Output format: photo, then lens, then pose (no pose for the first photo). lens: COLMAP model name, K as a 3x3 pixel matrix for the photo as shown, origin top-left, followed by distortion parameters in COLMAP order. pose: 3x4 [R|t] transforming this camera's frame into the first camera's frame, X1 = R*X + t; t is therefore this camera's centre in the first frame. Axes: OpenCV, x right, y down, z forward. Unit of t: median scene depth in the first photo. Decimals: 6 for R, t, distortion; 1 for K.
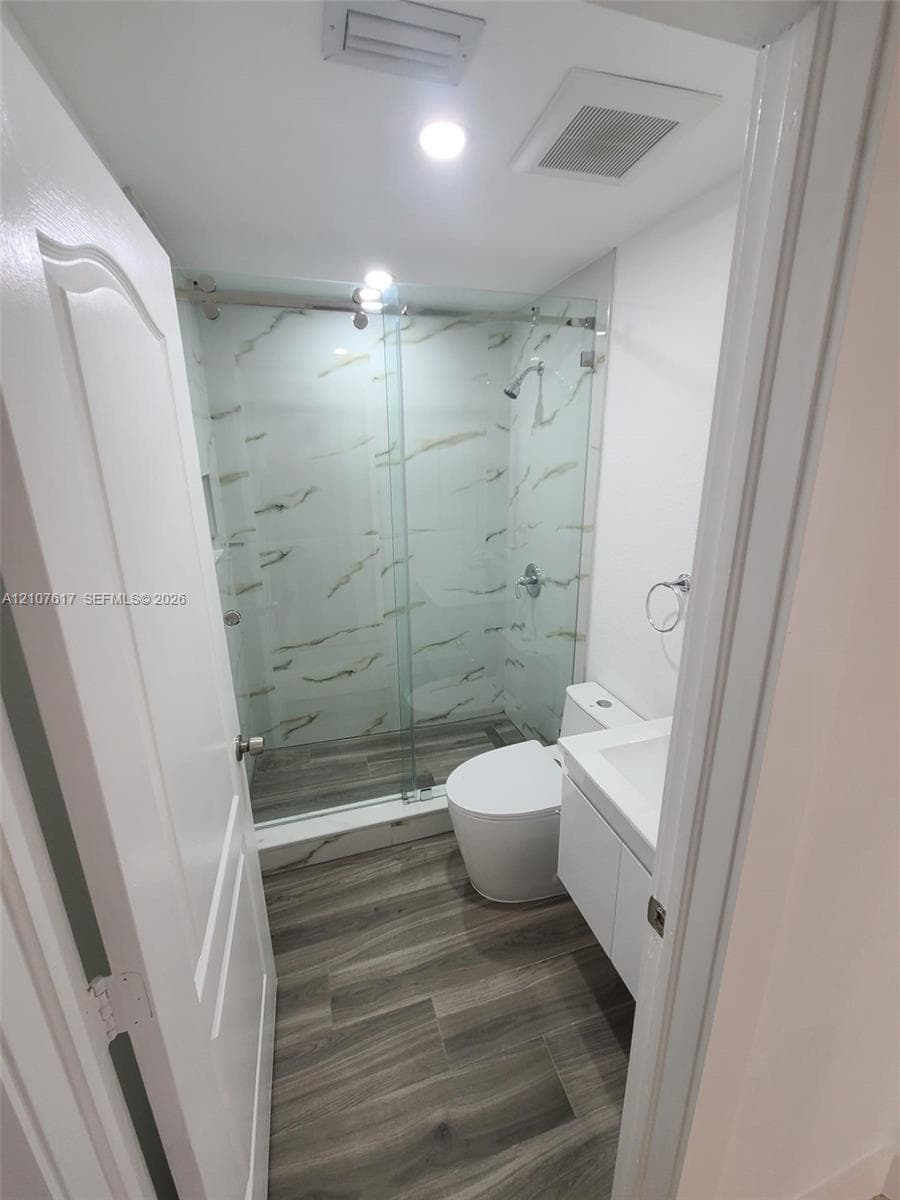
lens RADIAL K [[492.9, 0, 457.7], [0, 492.9, 594.1], [0, 0, 1]] dist [0.000915, -0.000094]
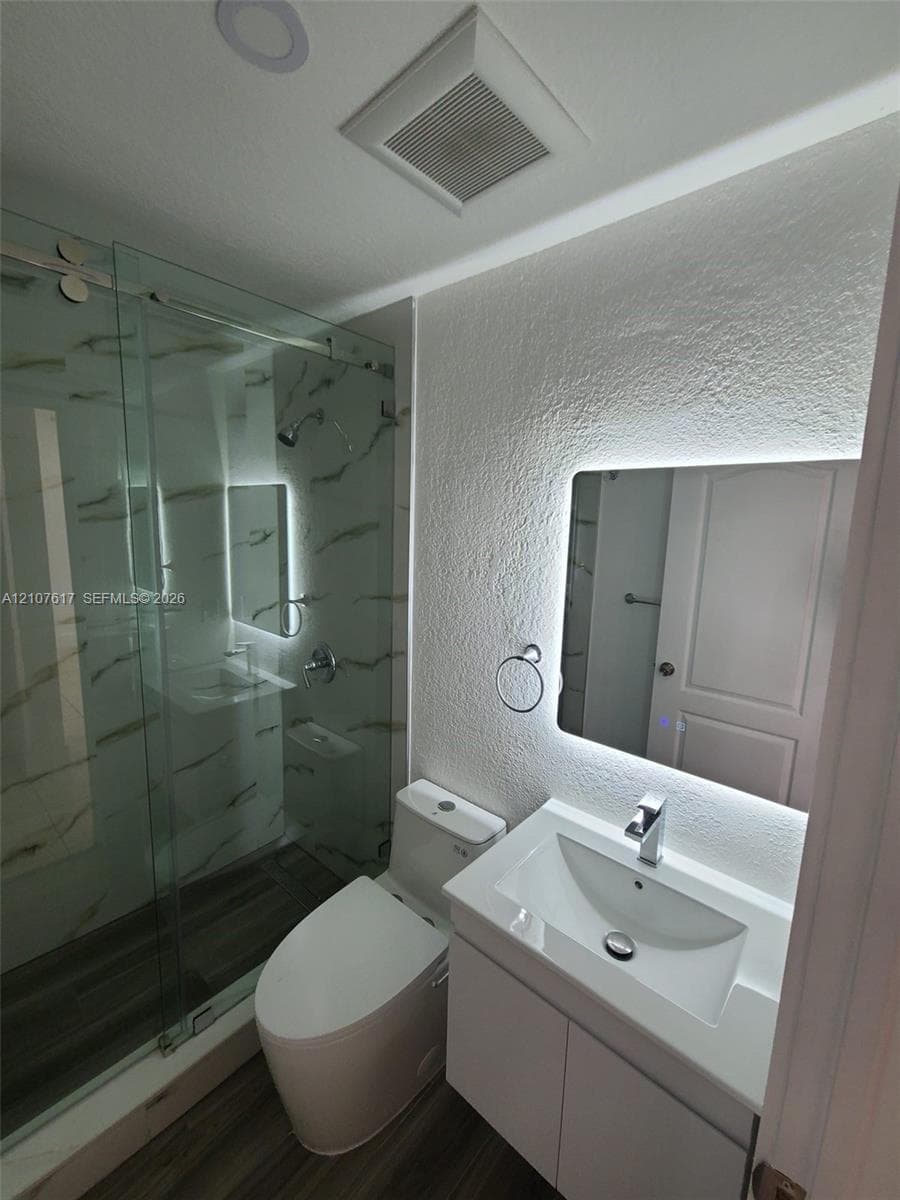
lens RADIAL K [[492.9, 0, 457.7], [0, 492.9, 594.1], [0, 0, 1]] dist [0.000915, -0.000094]
pose [[0.851019, -0.043302, 0.523346, -0.095085], [0.112005, 0.988629, -0.100333, -0.040773], [-0.513051, 0.144003, 0.846193, 0.206963]]
